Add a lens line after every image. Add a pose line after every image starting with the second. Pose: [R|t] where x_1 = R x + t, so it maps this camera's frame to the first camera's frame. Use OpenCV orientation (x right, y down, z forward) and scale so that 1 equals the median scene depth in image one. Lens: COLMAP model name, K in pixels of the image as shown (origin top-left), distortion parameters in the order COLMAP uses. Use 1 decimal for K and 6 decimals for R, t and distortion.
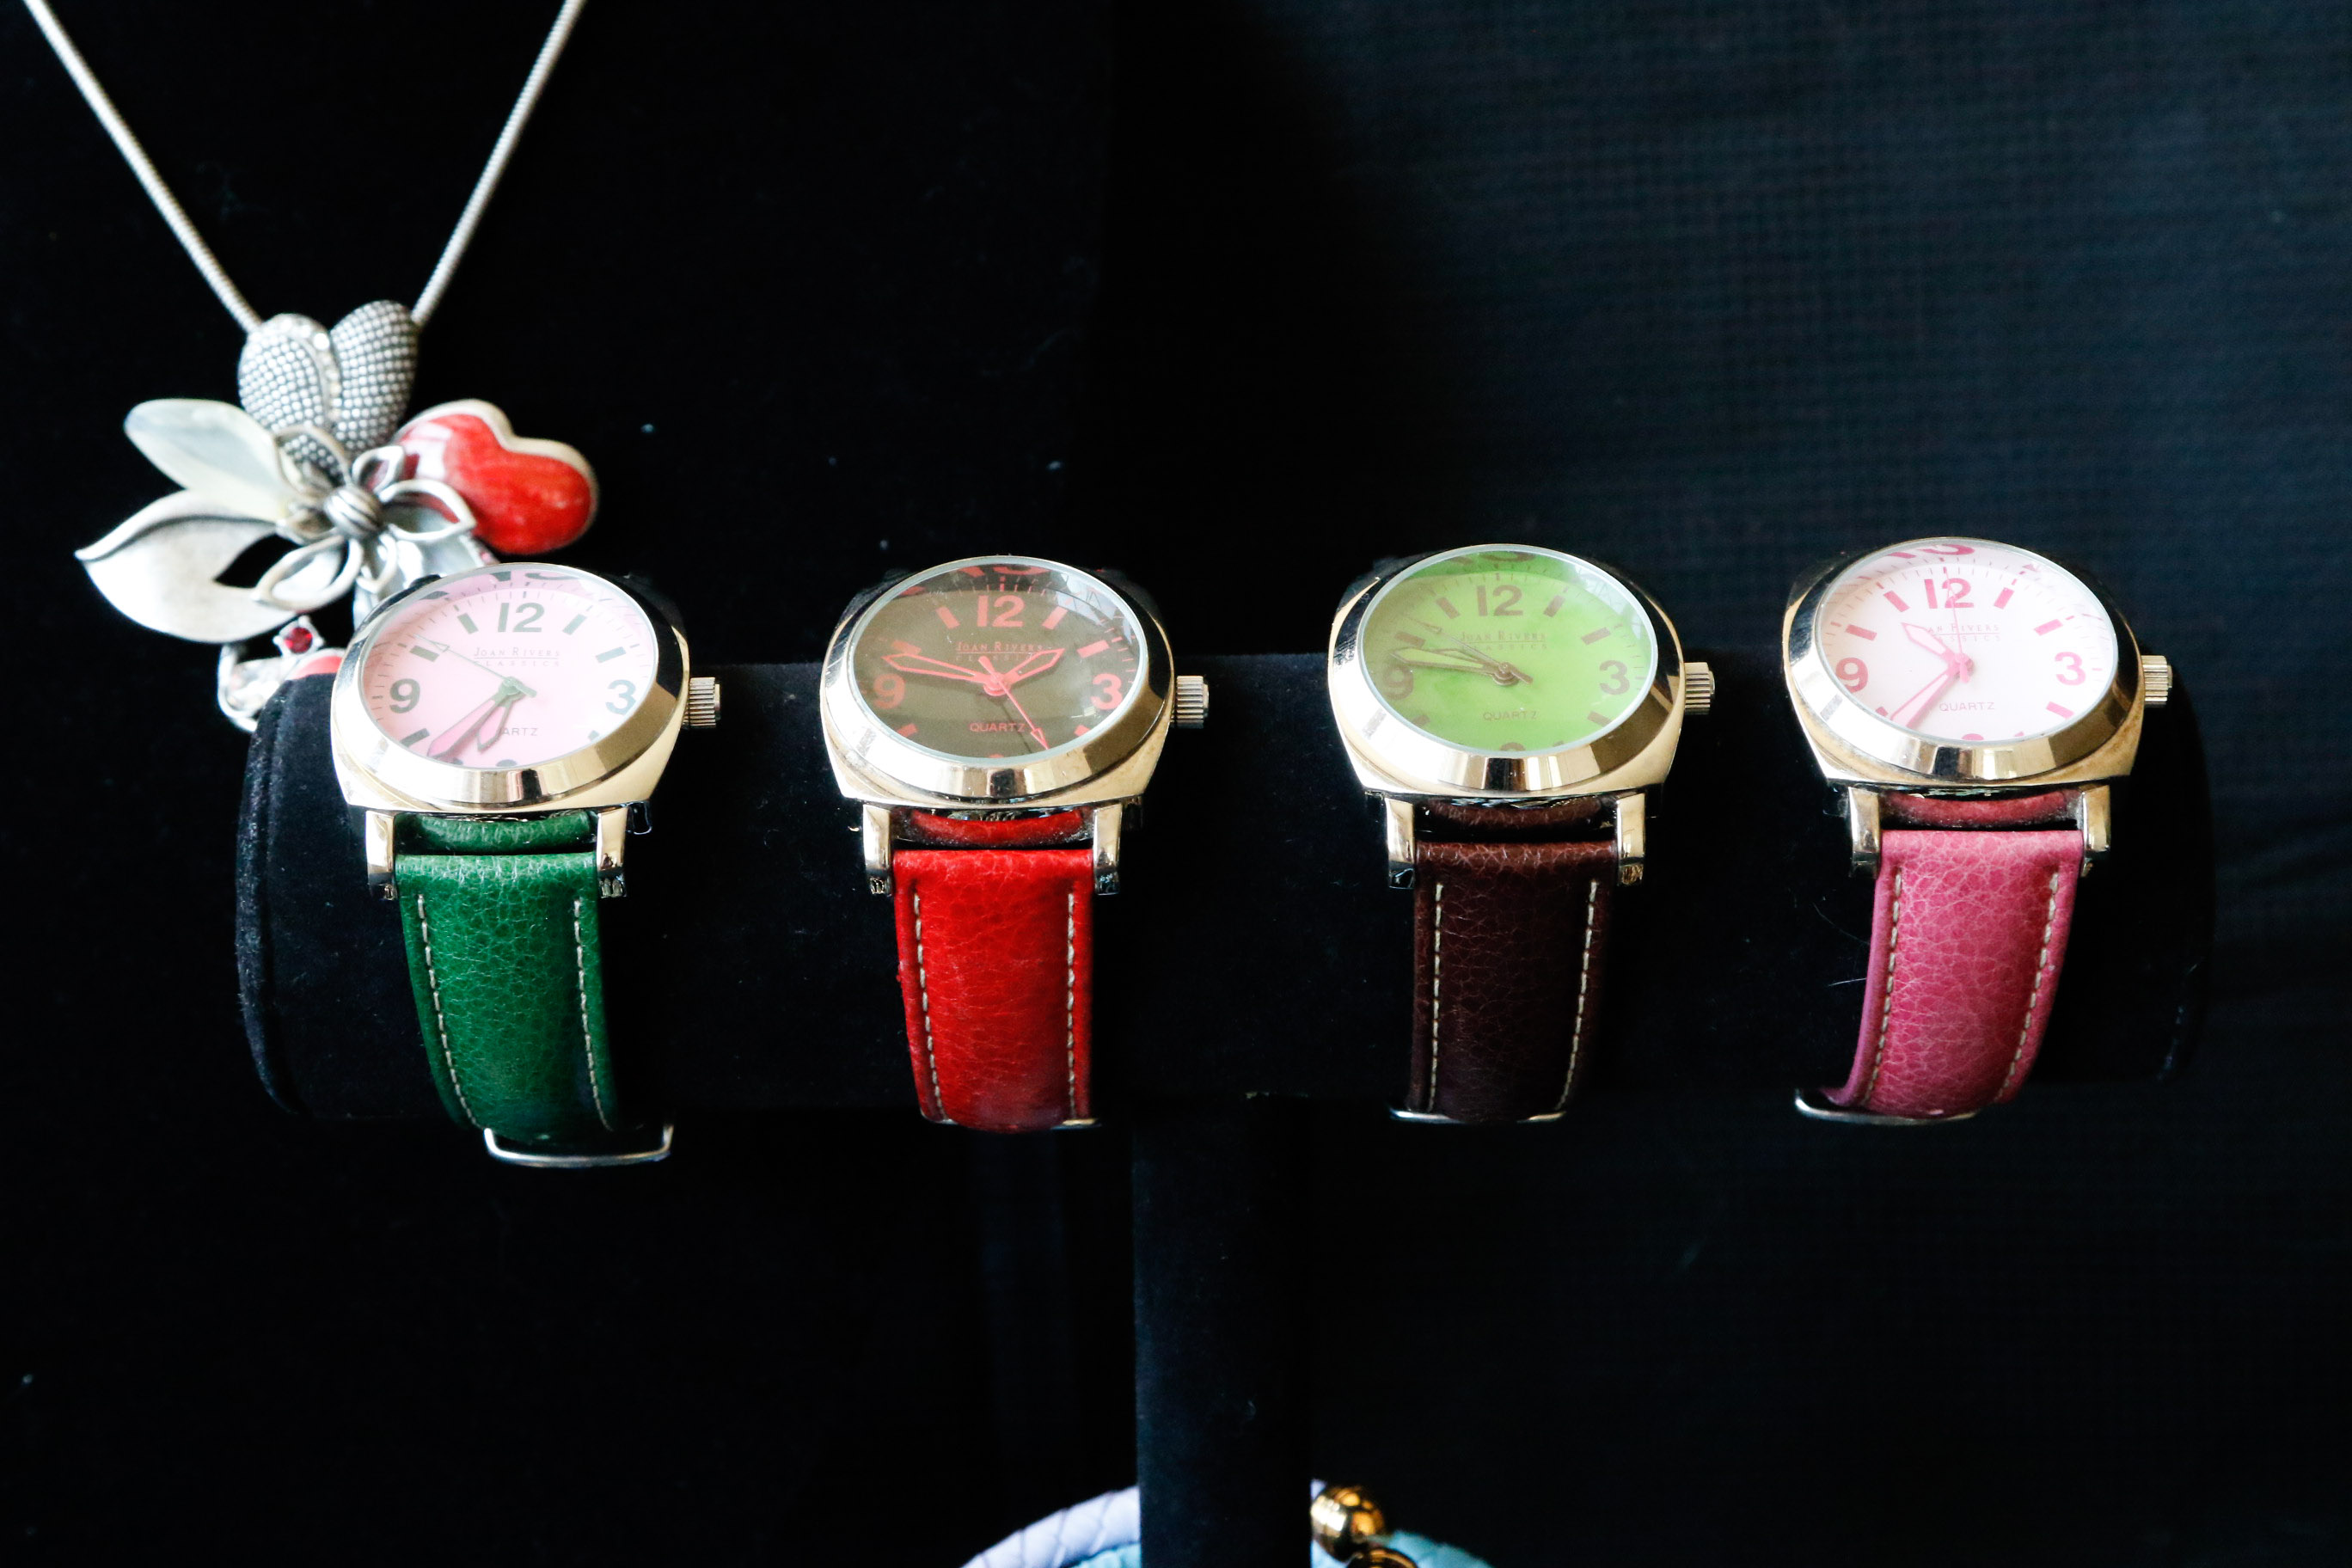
lens RADIAL K [[4489.9, 0, 1201.7], [0, 4489.9, 901.9], [0, 0, 1]] dist [0.041202, 0.000000]
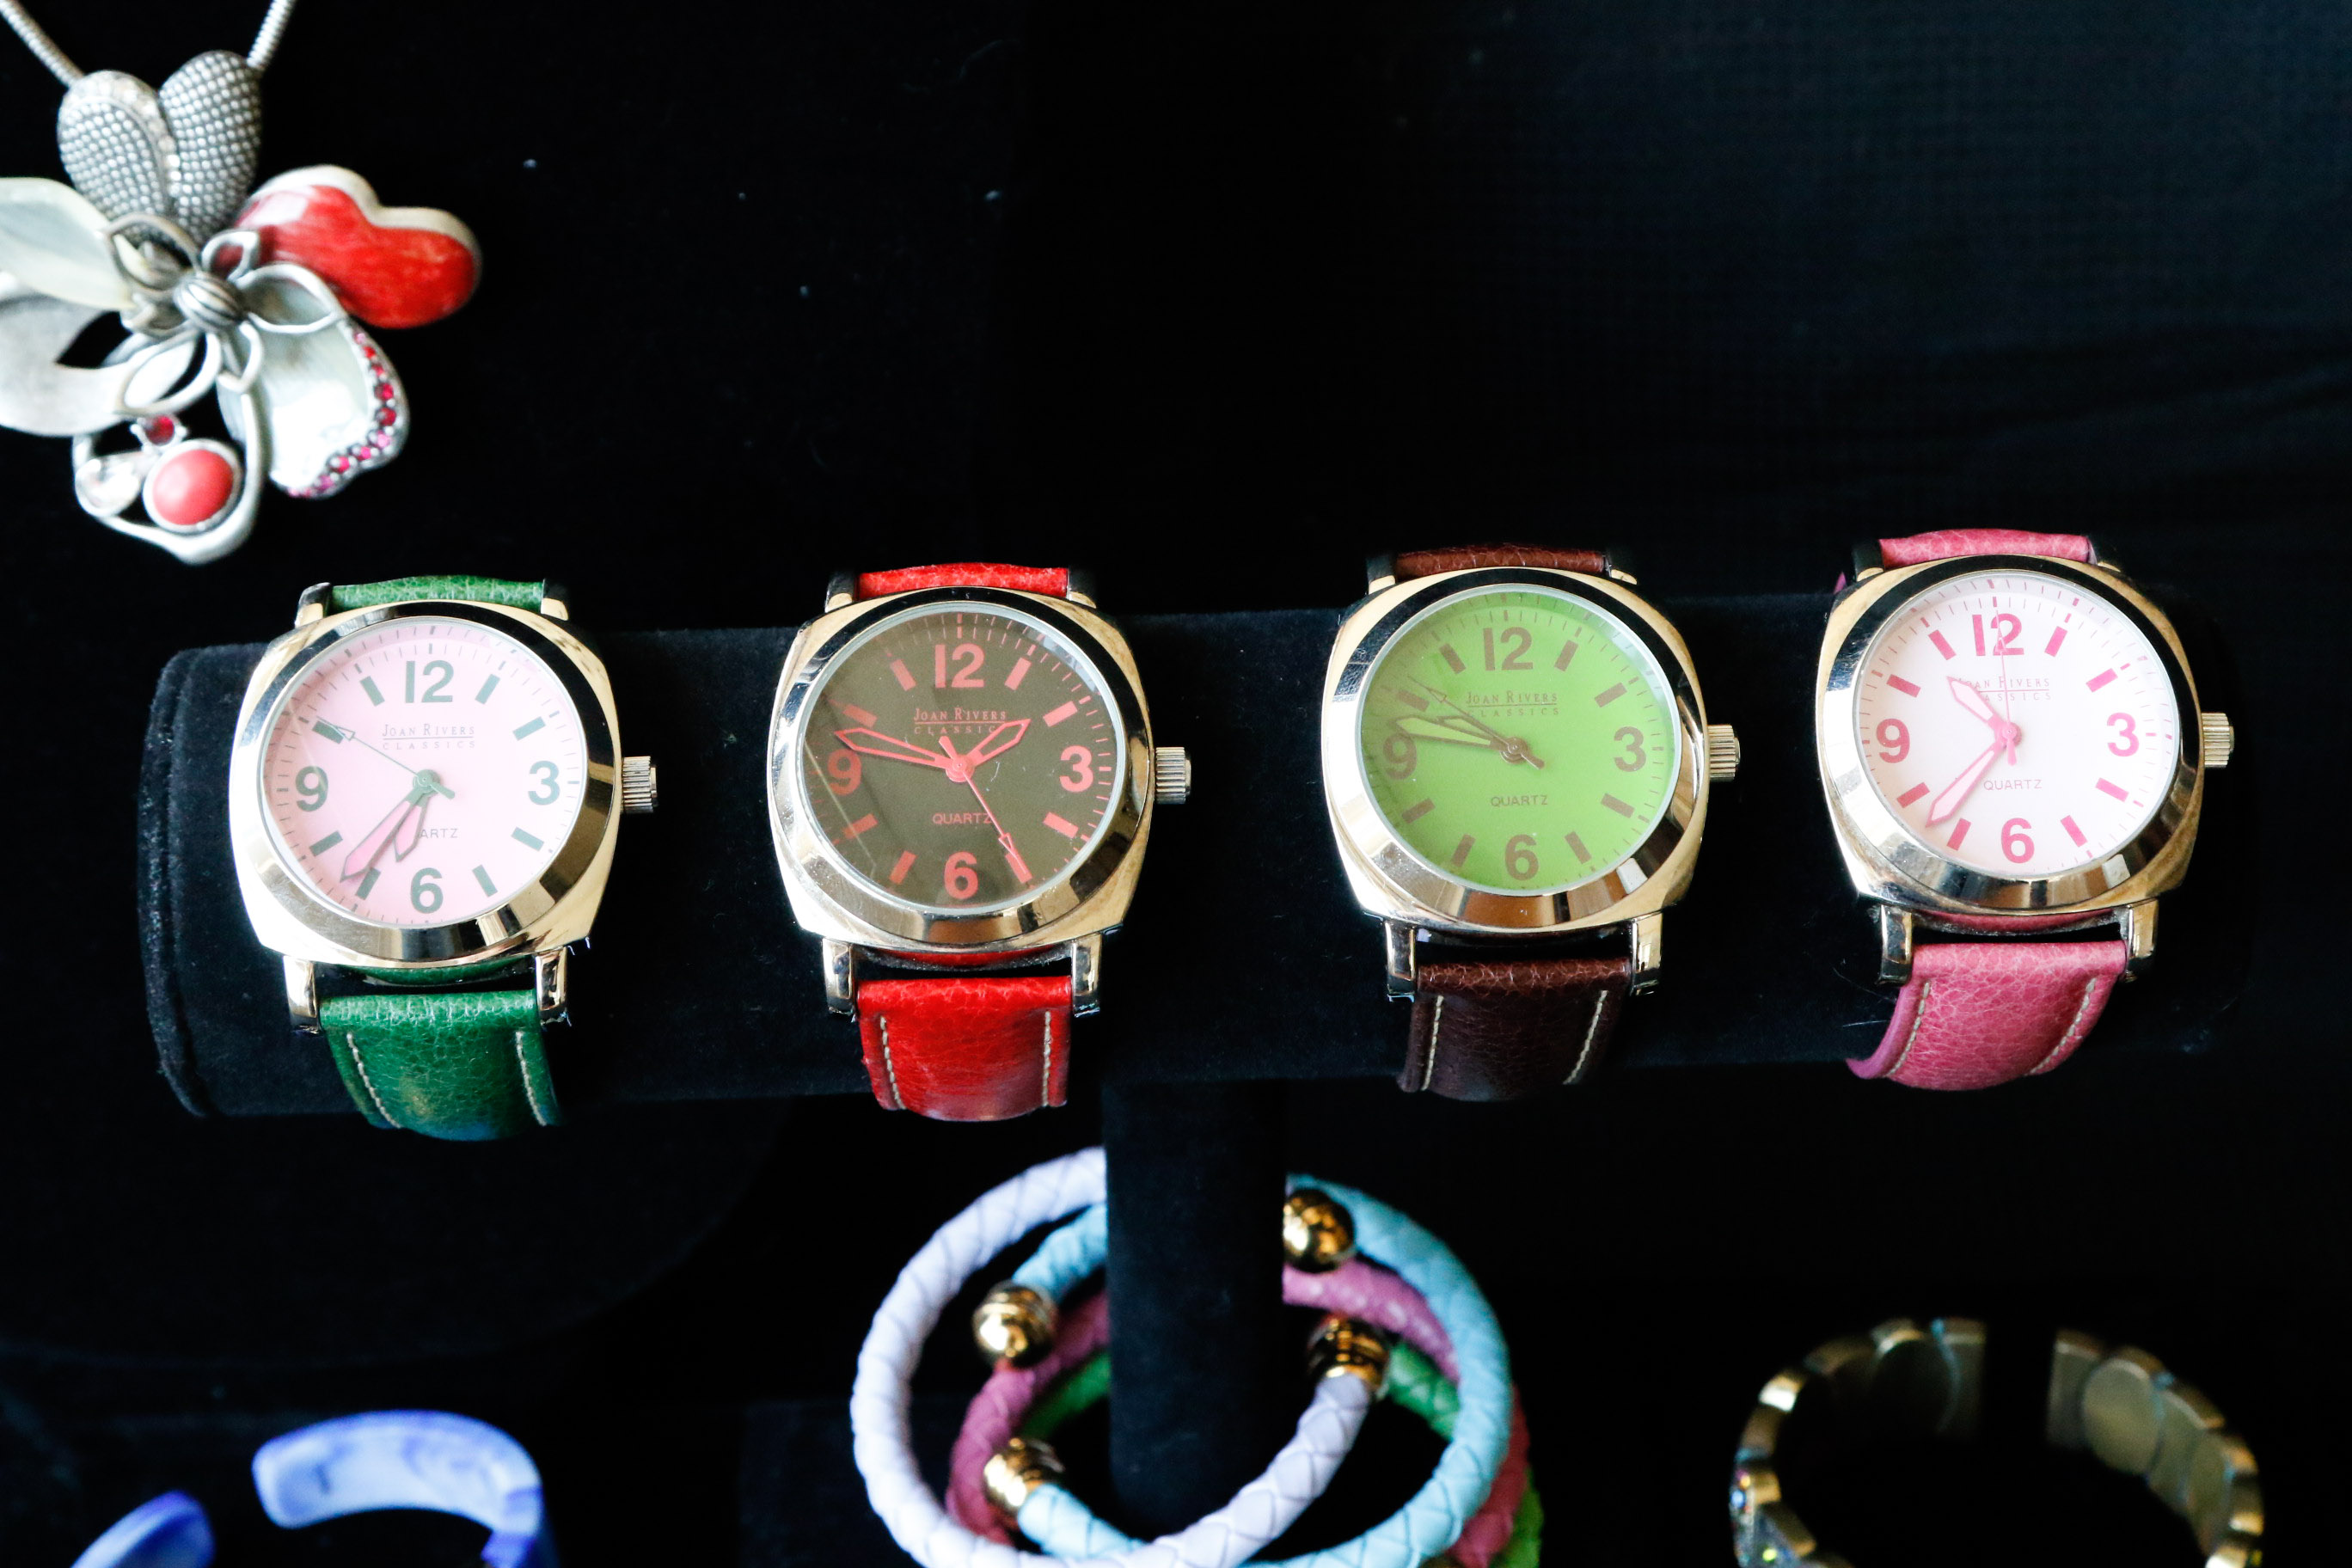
lens RADIAL K [[4489.9, 0, 1203.6], [0, 4489.9, 781.2], [0, 0, 1]] dist [0.041202, 0.000000]
pose [[0.999276, -0.016789, 0.034155, -0.026933], [0.000509, 0.903256, 0.429103, -0.433818], [-0.038055, -0.428774, 0.902610, 0.168996]]
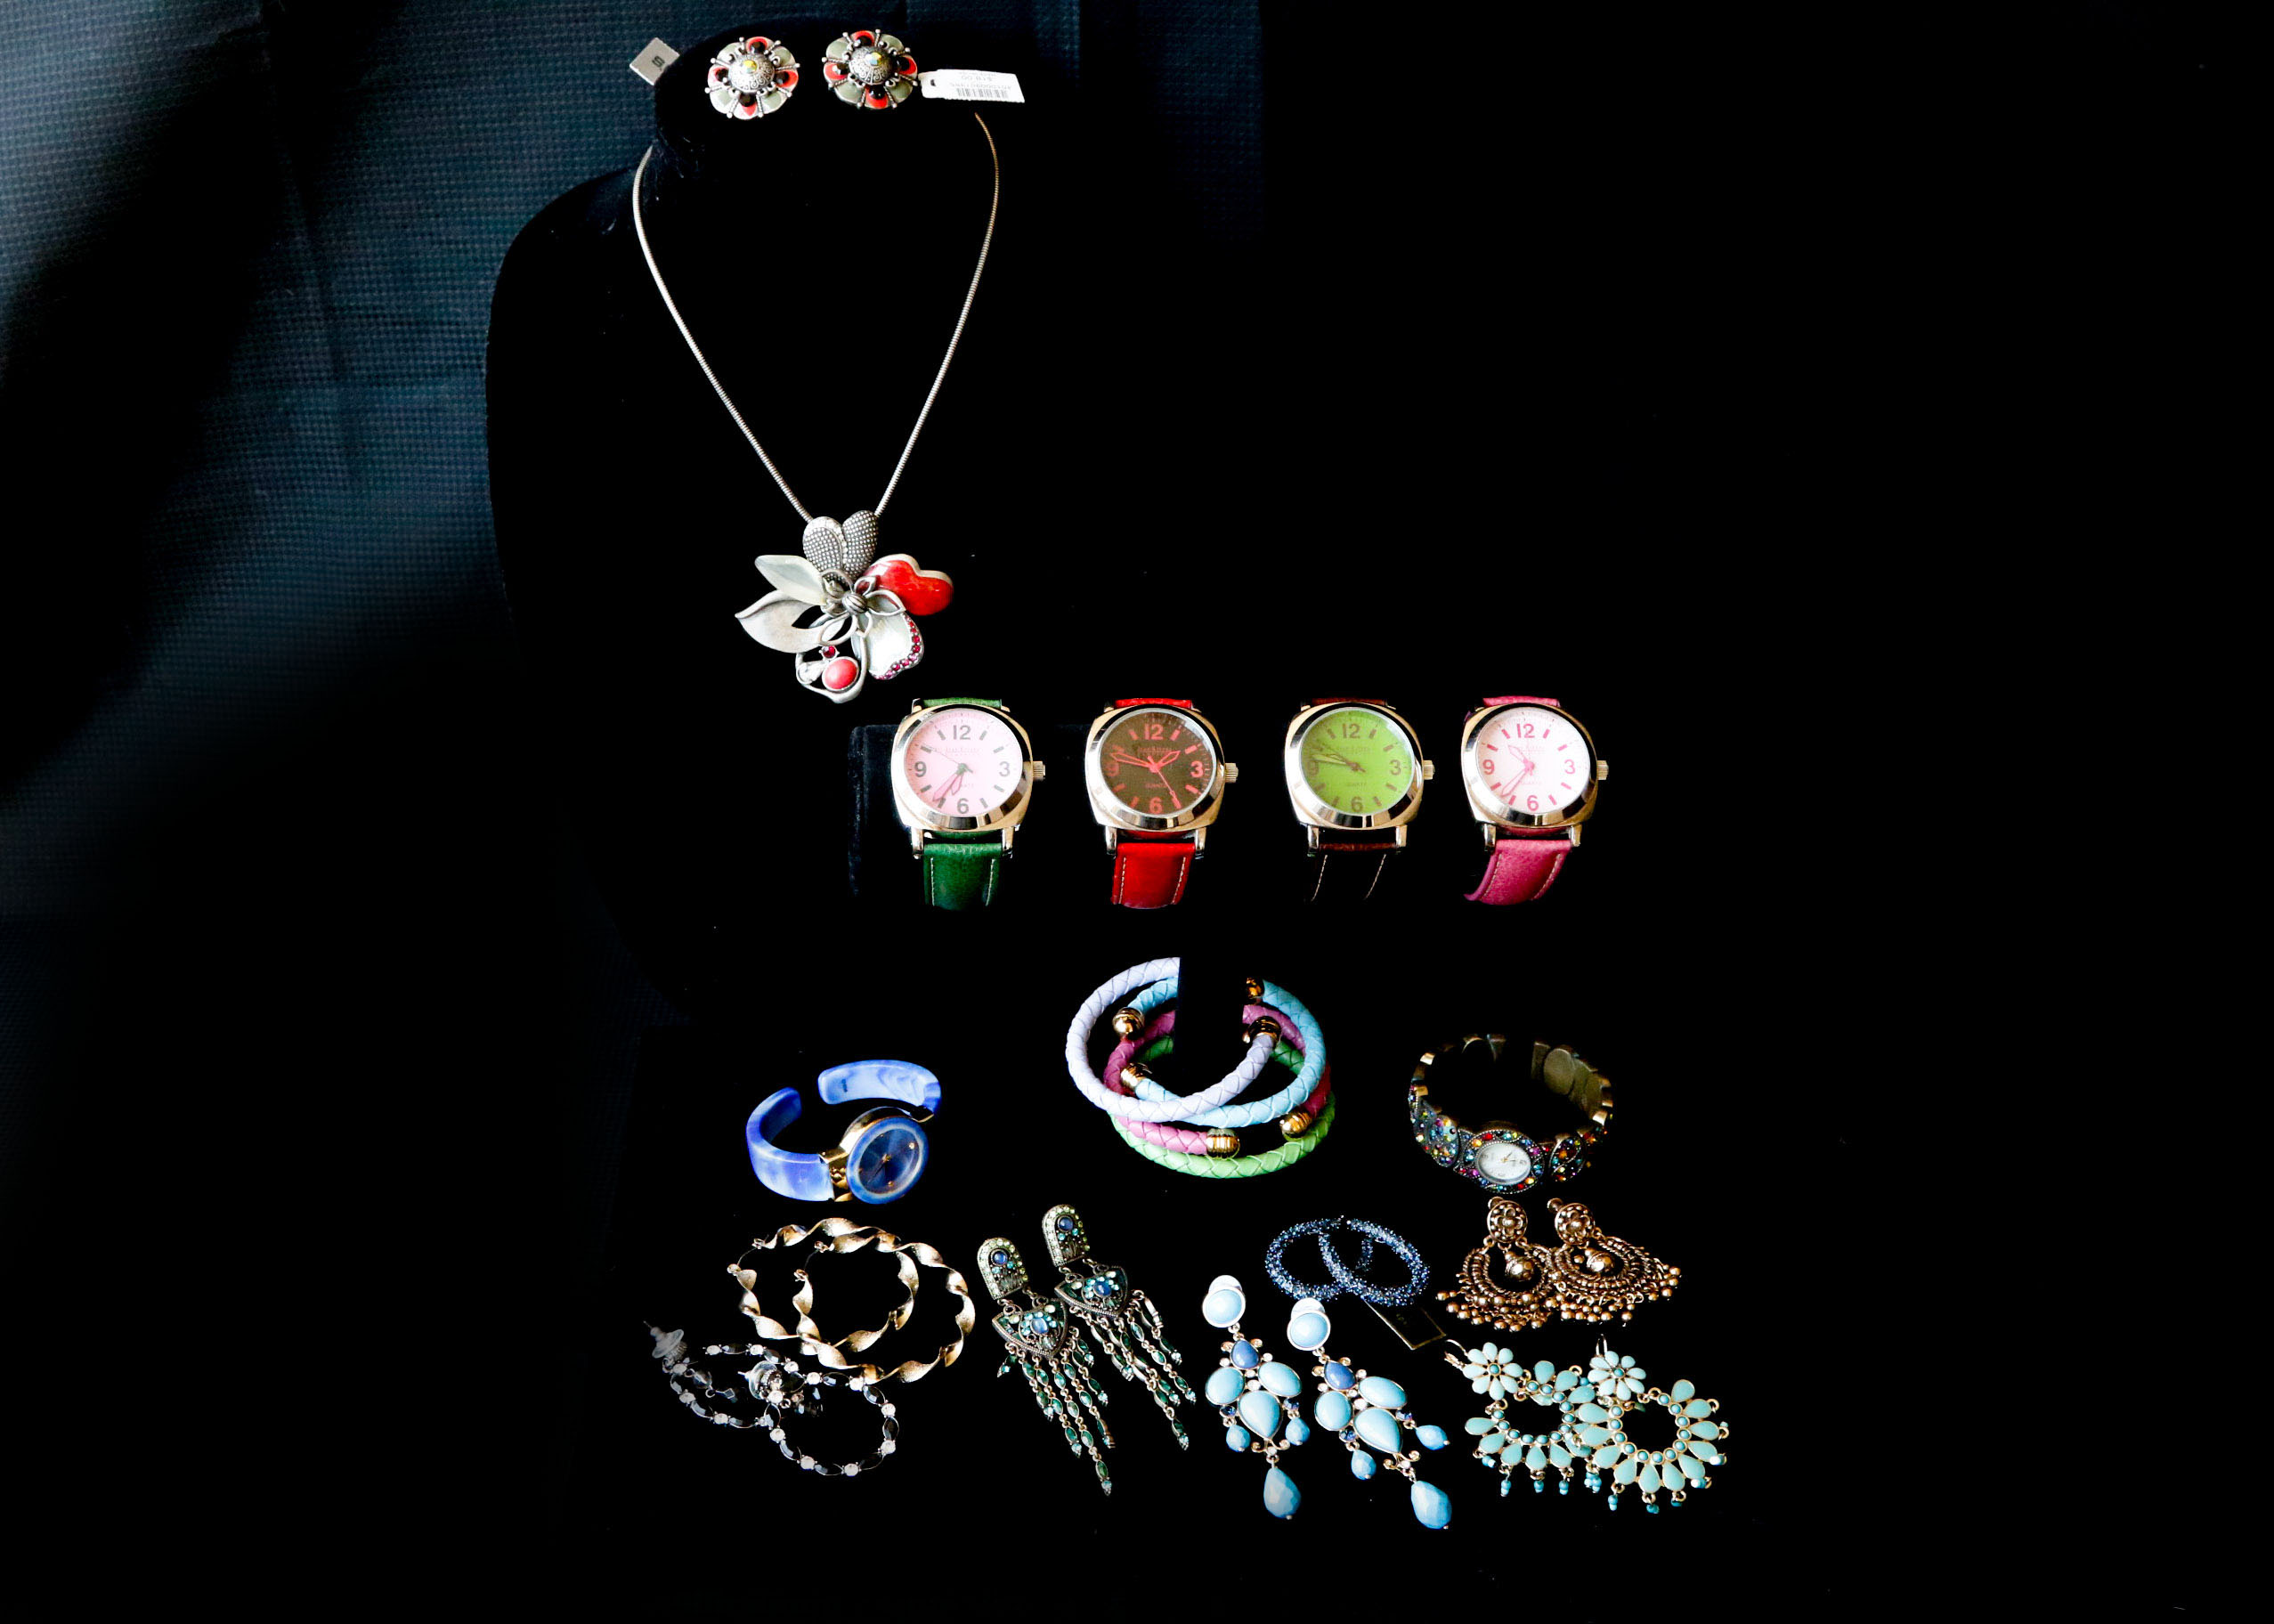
lens RADIAL K [[2643.3, 0, 1165.1], [0, 2643.3, 794.8], [0, 0, 1]] dist [-0.119696, 0.000000]
pose [[0.994355, 0.008932, 0.105724, -0.194469], [-0.045010, 0.937855, 0.344095, -0.539063], [-0.096080, -0.346911, 0.932964, -0.385631]]
